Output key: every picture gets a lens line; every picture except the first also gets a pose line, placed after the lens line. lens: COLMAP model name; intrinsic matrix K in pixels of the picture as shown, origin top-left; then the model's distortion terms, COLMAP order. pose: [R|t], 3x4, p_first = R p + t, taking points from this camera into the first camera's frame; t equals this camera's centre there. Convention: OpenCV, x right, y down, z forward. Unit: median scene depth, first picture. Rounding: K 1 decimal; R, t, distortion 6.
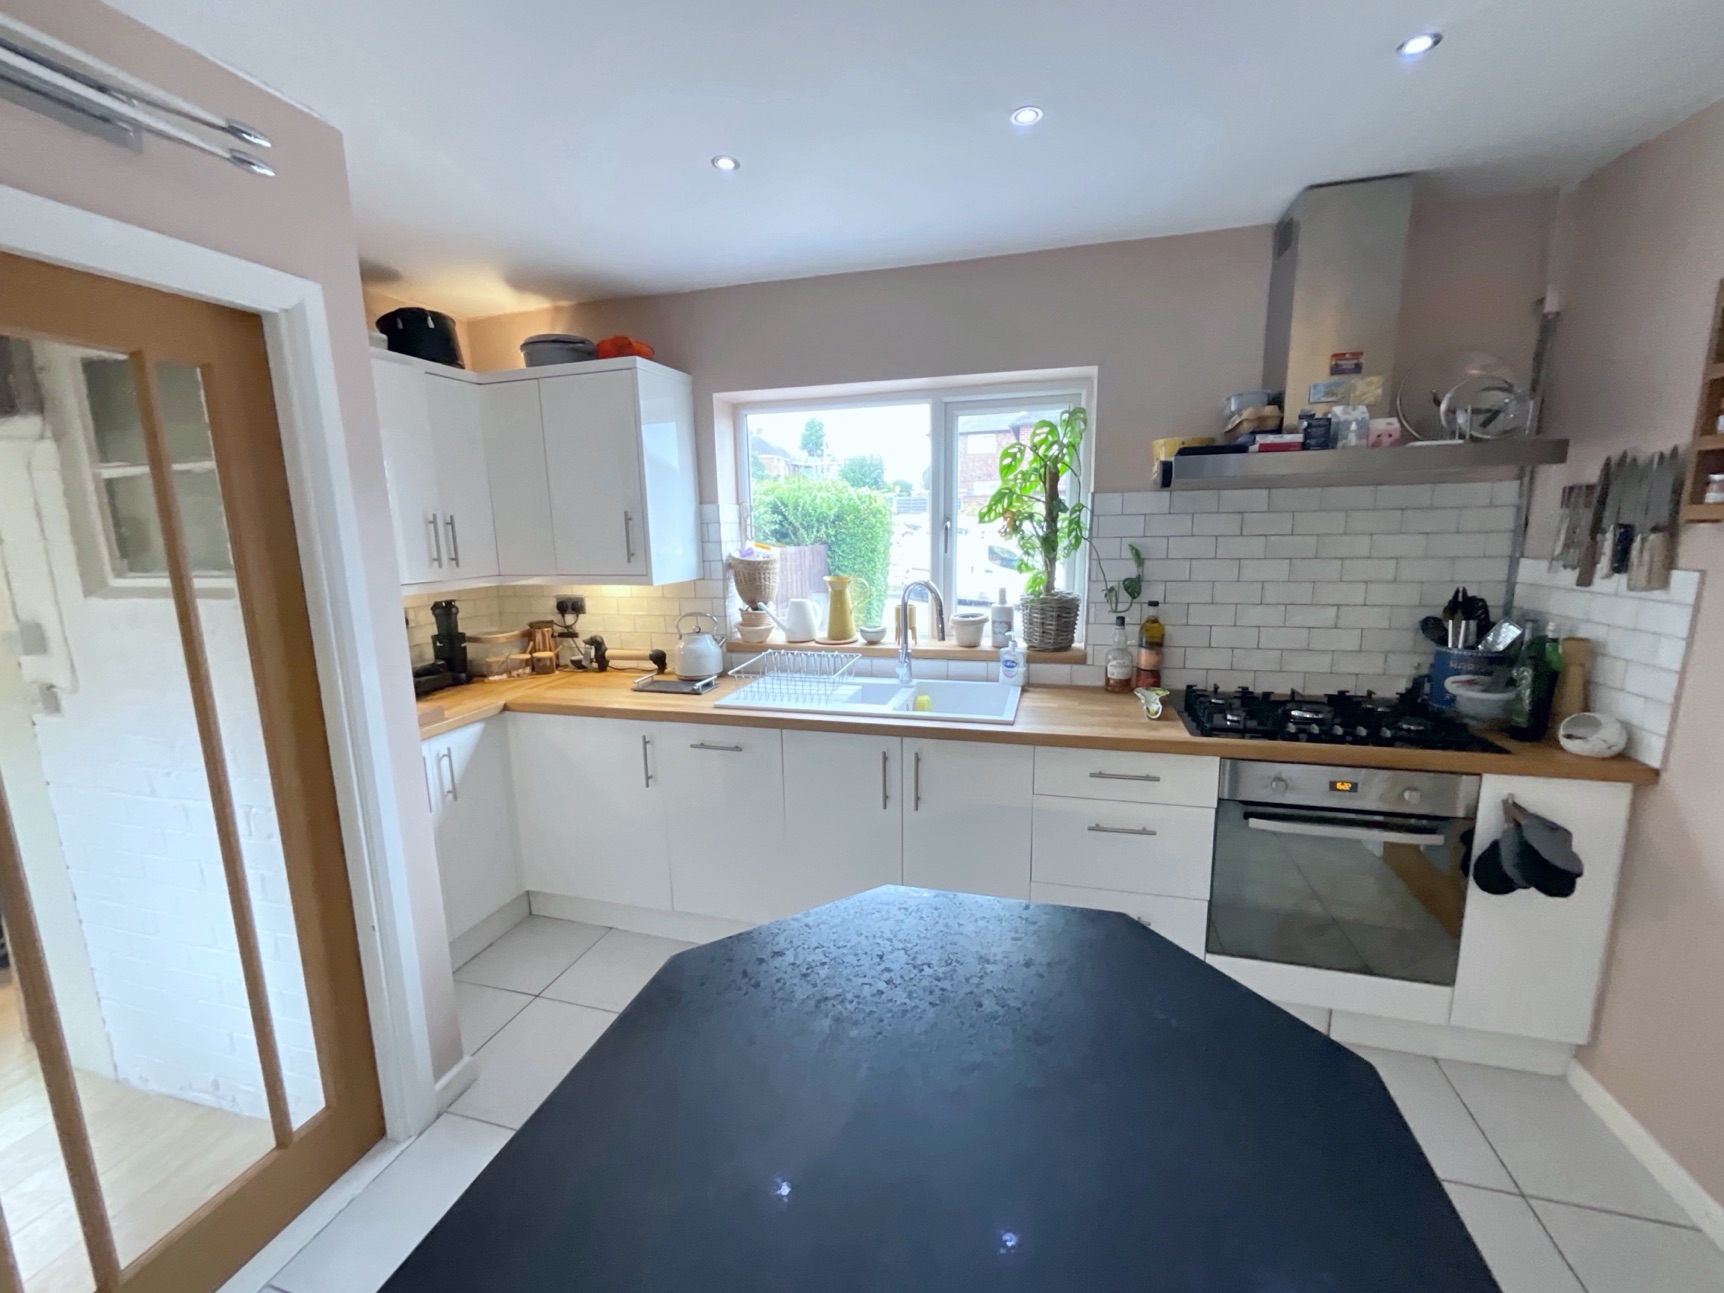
lens RADIAL K [[699.5, 0, 861.9], [0, 699.5, 643.9], [0, 0, 1]] dist [-0.000797, 0.000221]
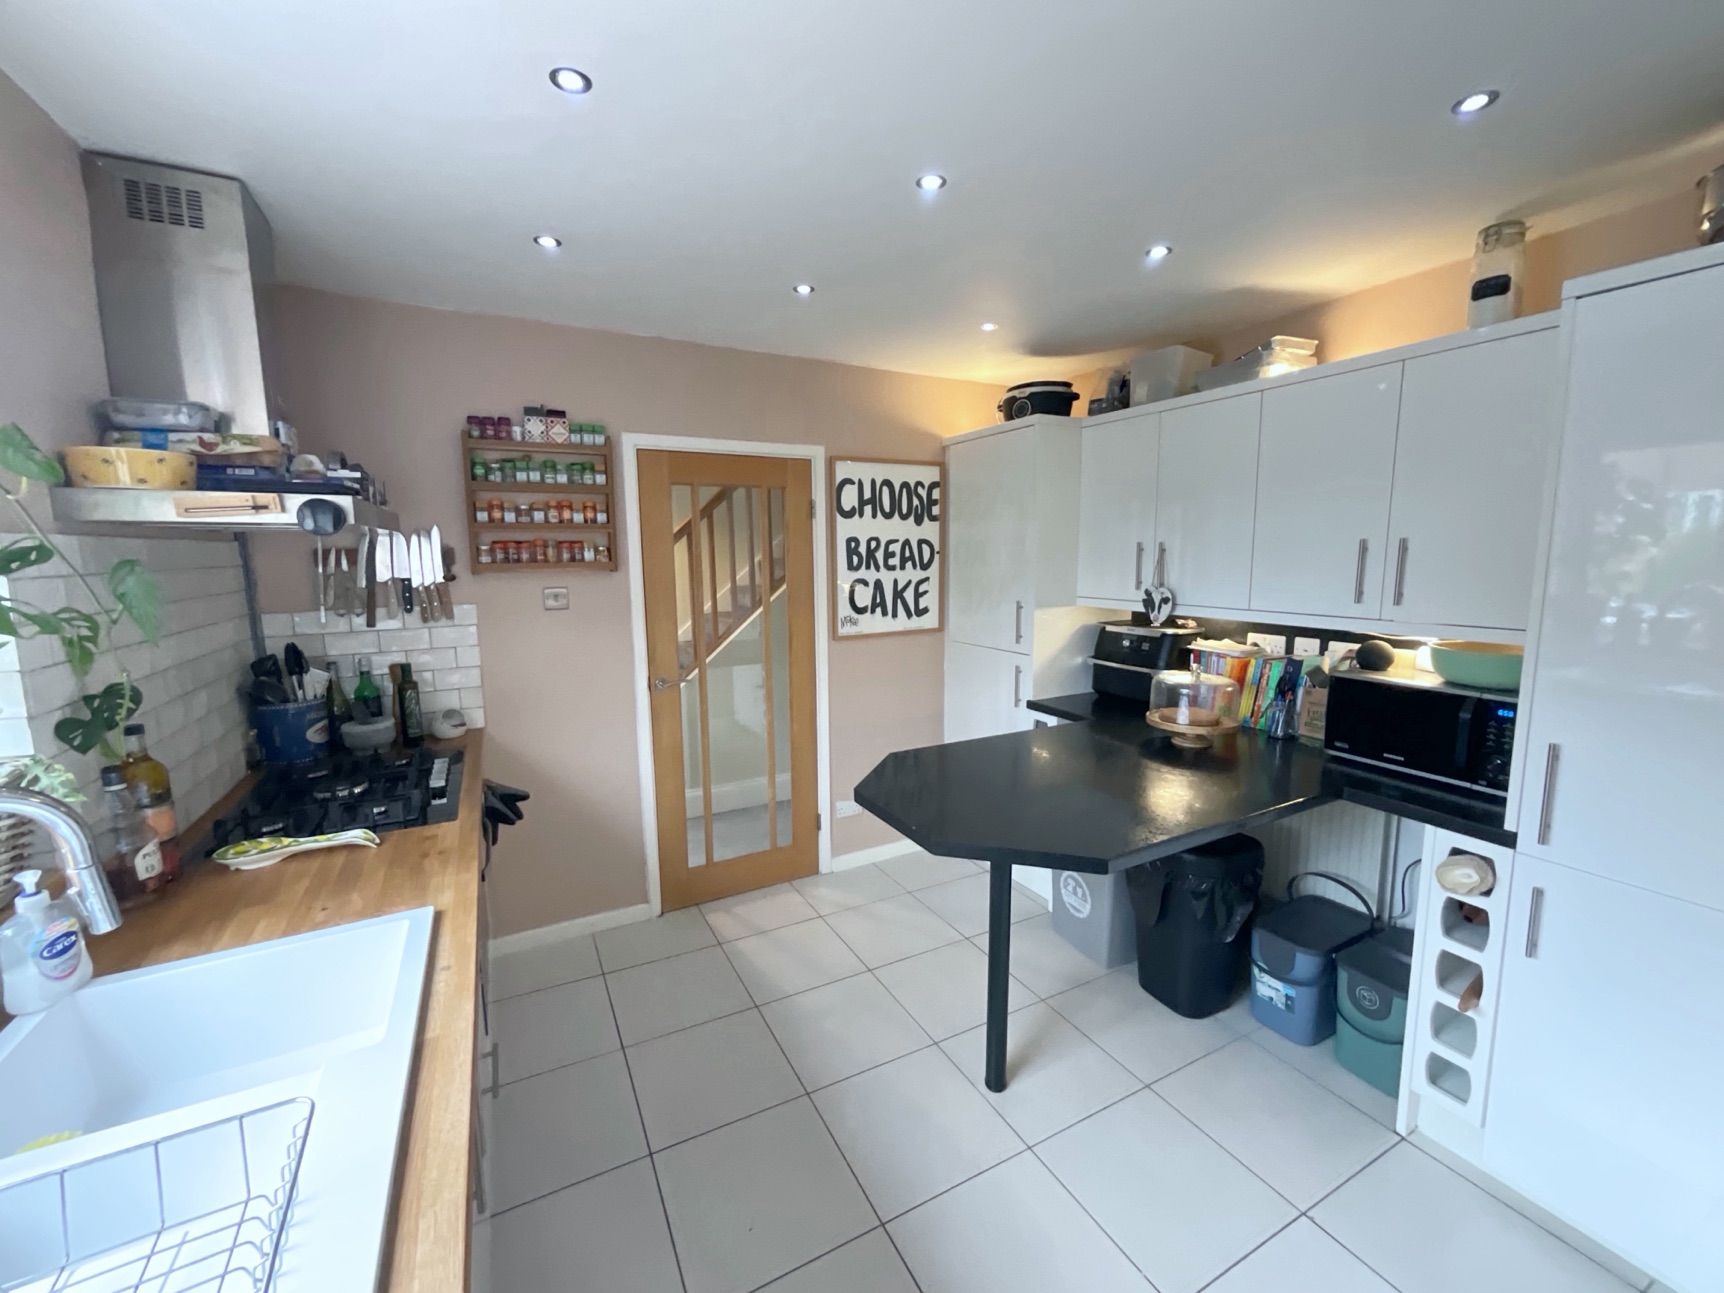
lens RADIAL K [[699.5, 0, 857.8], [0, 699.5, 641.2], [0, 0, 1]] dist [-0.000797, 0.000221]
pose [[-0.688836, -0.067673, 0.721752, -0.392954], [0.149056, 0.961137, 0.232376, -0.169531], [-0.709427, 0.267650, -0.651979, 0.921771]]
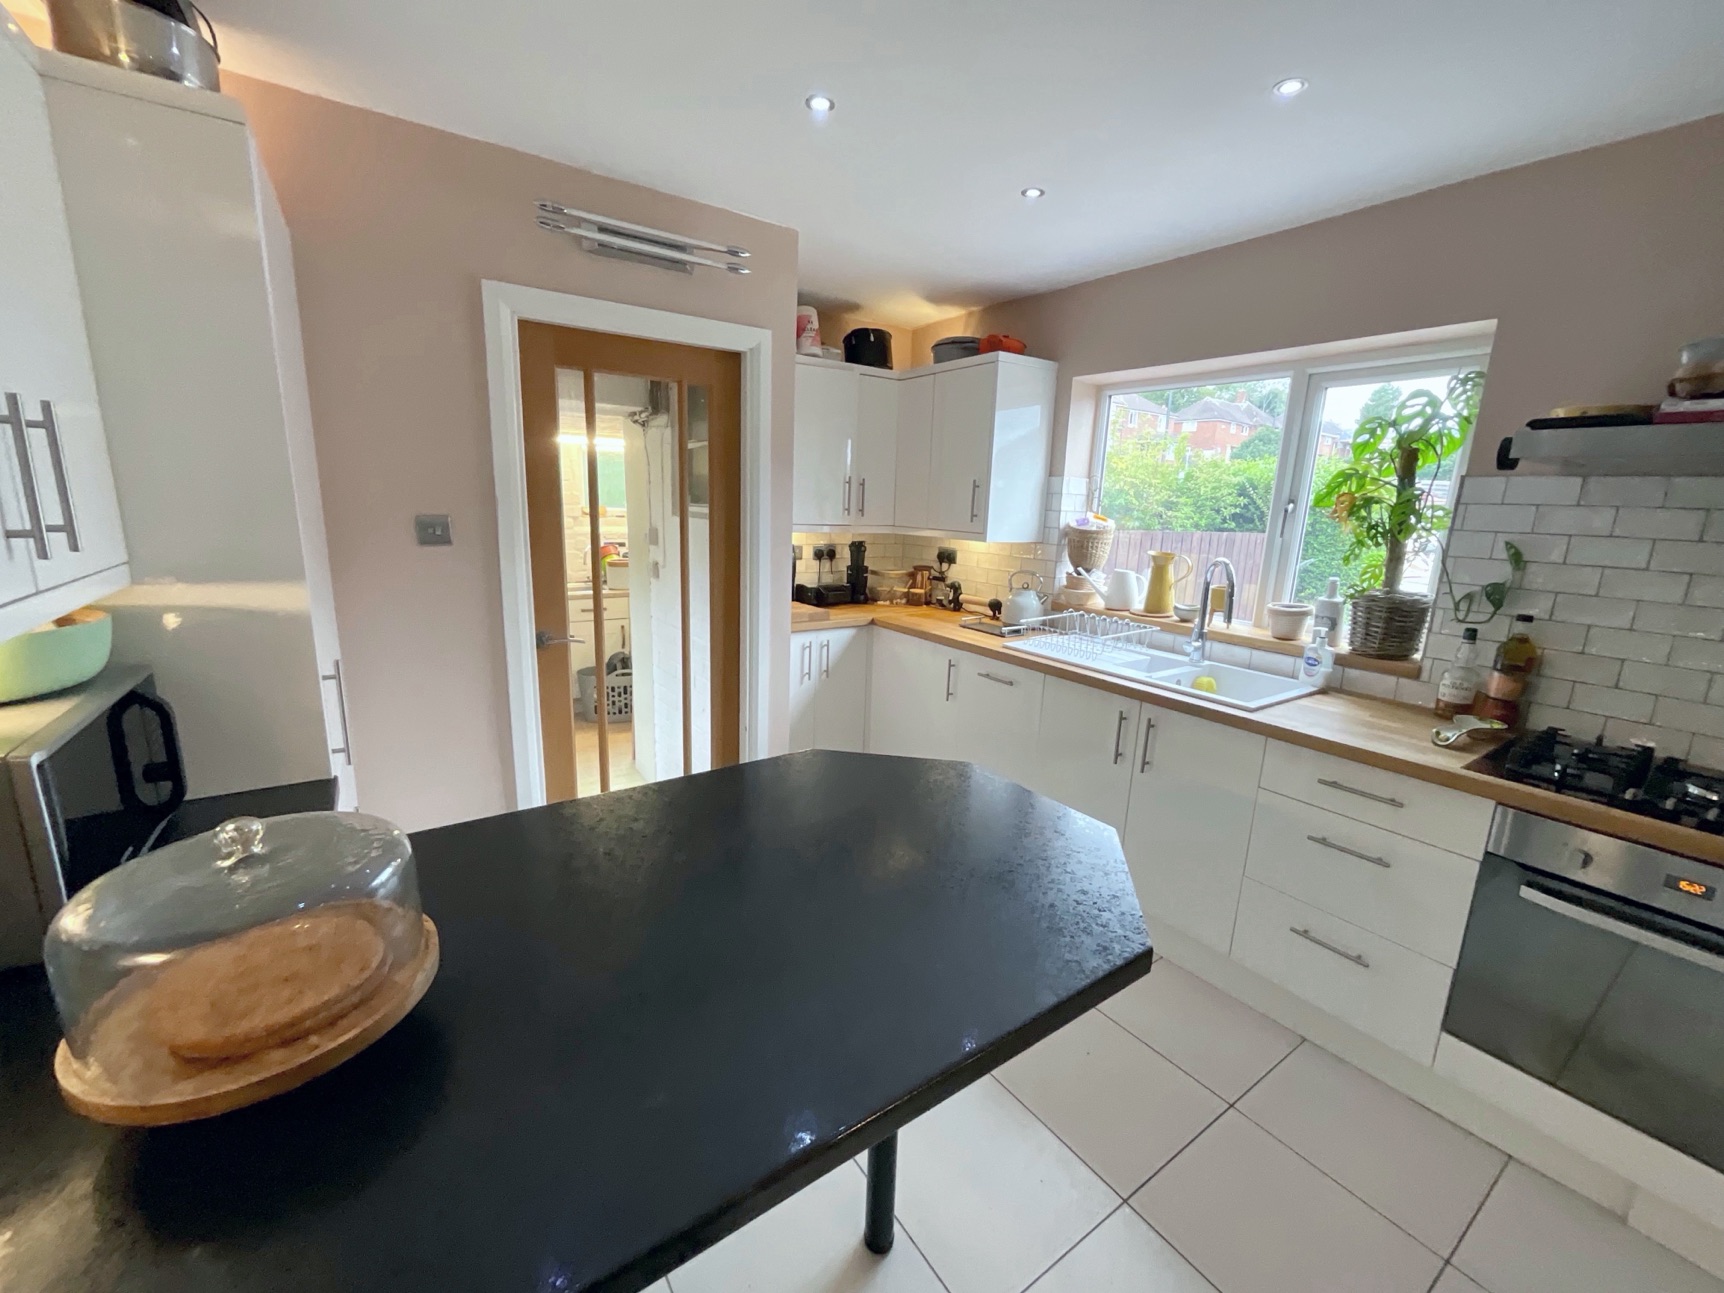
lens RADIAL K [[699.5, 0, 861.1], [0, 699.5, 643.7], [0, 0, 1]] dist [-0.000797, 0.000221]
pose [[0.773738, 0.175989, -0.608570, 0.318404], [-0.157124, 0.983934, 0.084771, 0.021567], [0.613711, 0.030031, 0.788959, -0.086653]]
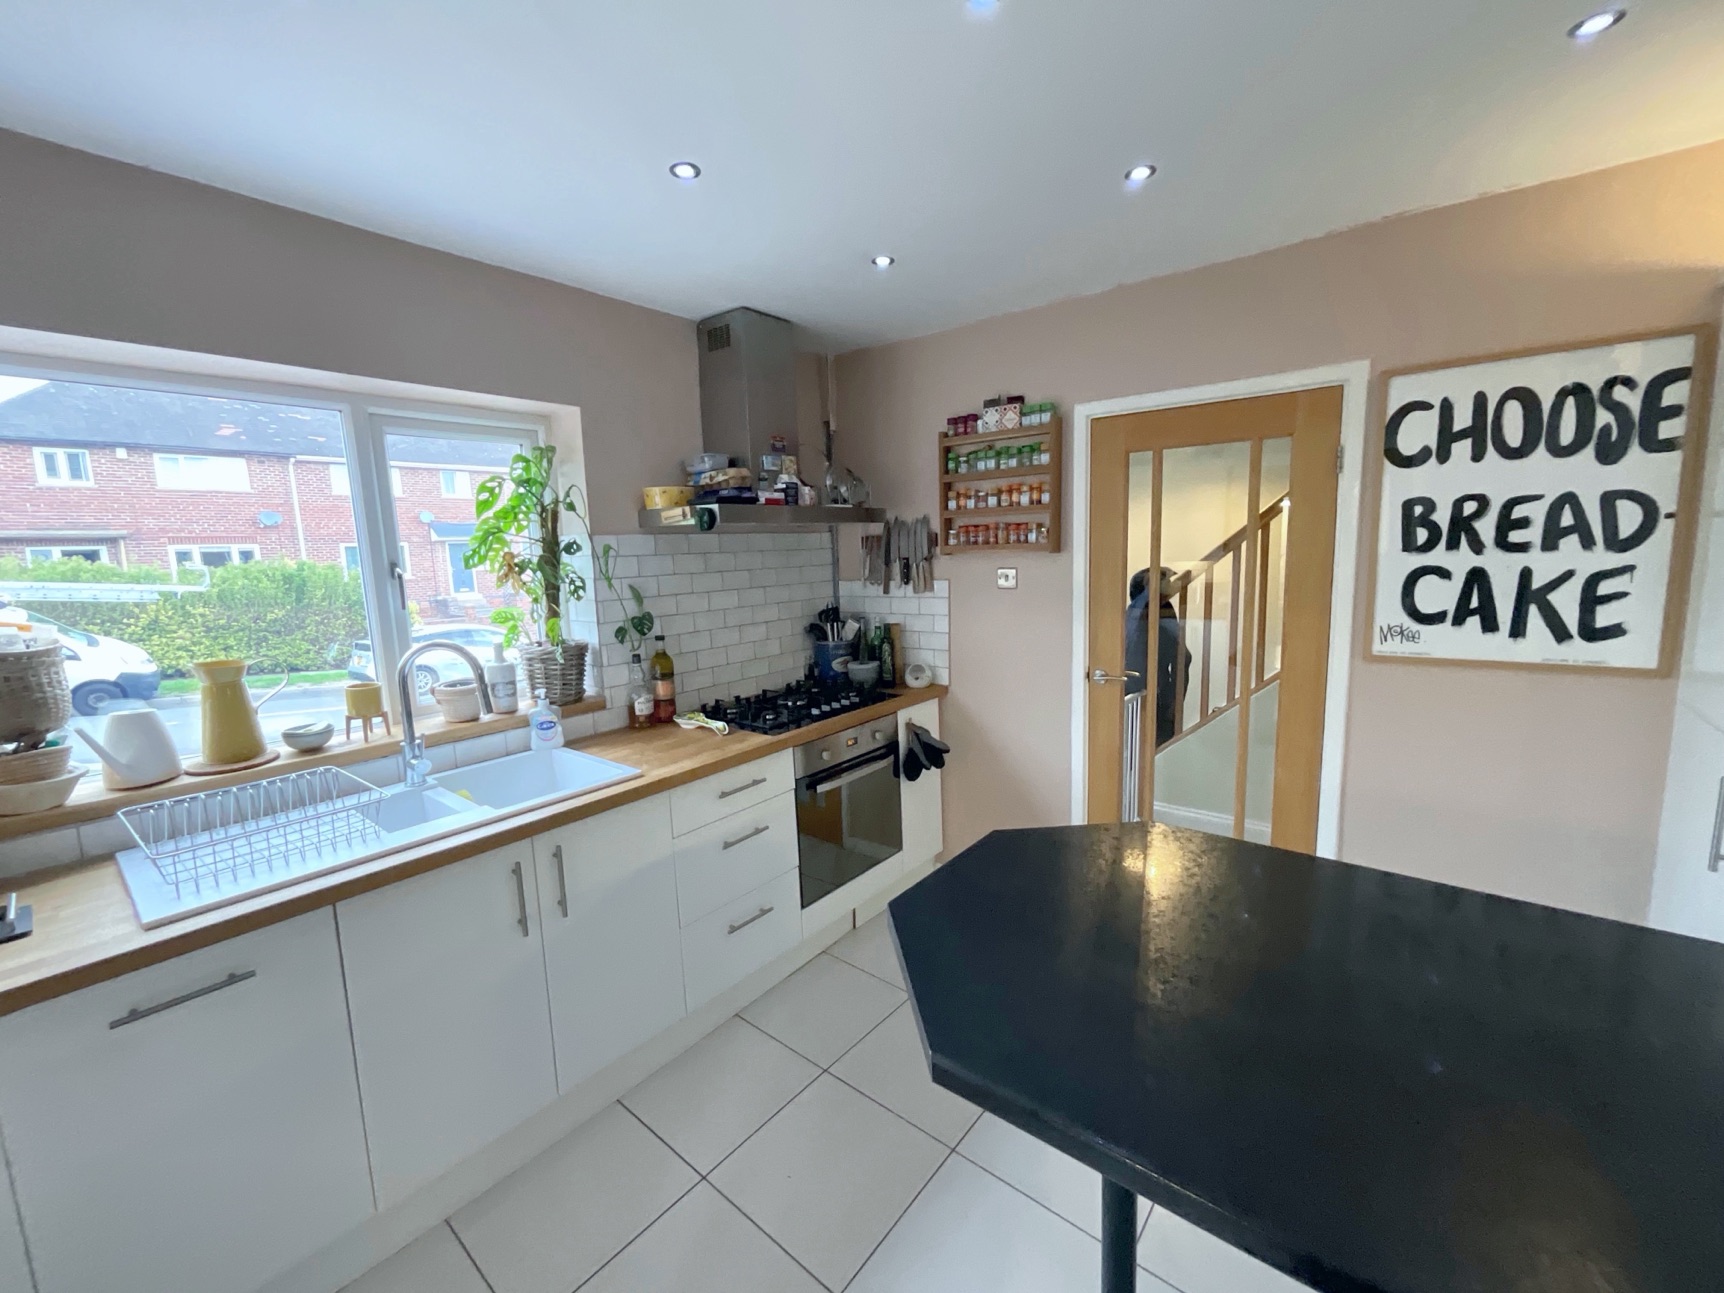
lens RADIAL K [[699.5, 0, 863.5], [0, 699.5, 641.9], [0, 0, 1]] dist [-0.000797, 0.000221]
pose [[0.399034, -0.117369, 0.909394, -0.429690], [0.184319, 0.981797, 0.045836, -0.042636], [-0.898220, 0.149329, 0.413403, 0.273445]]
